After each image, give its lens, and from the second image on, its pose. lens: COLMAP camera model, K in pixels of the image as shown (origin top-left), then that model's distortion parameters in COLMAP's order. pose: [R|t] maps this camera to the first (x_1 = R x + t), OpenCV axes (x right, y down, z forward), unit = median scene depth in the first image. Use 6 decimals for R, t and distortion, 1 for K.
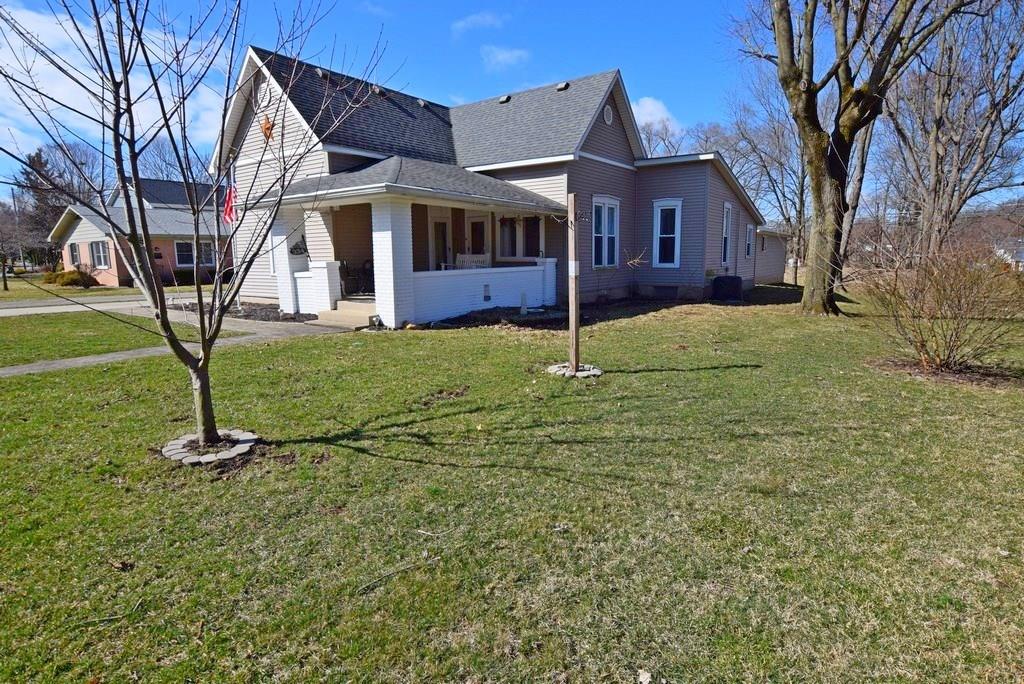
lens RADIAL K [[545.8, 0, 516.6], [0, 545.8, 341.3], [0, 0, 1]] dist [-0.001601, 0.000068]
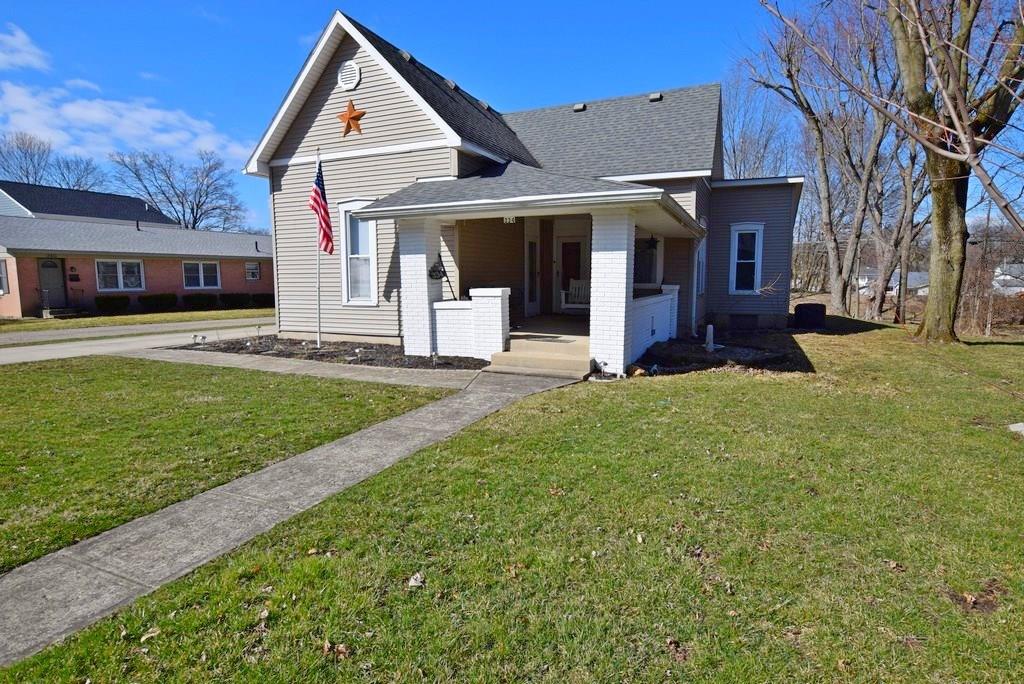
lens RADIAL K [[545.8, 0, 510.0], [0, 545.8, 340.8], [0, 0, 1]] dist [-0.001601, 0.000068]
pose [[0.977811, -0.017037, 0.208794, -0.417381], [0.026227, 0.998801, -0.041325, -0.034794], [-0.207840, 0.045884, 0.977086, 0.212467]]
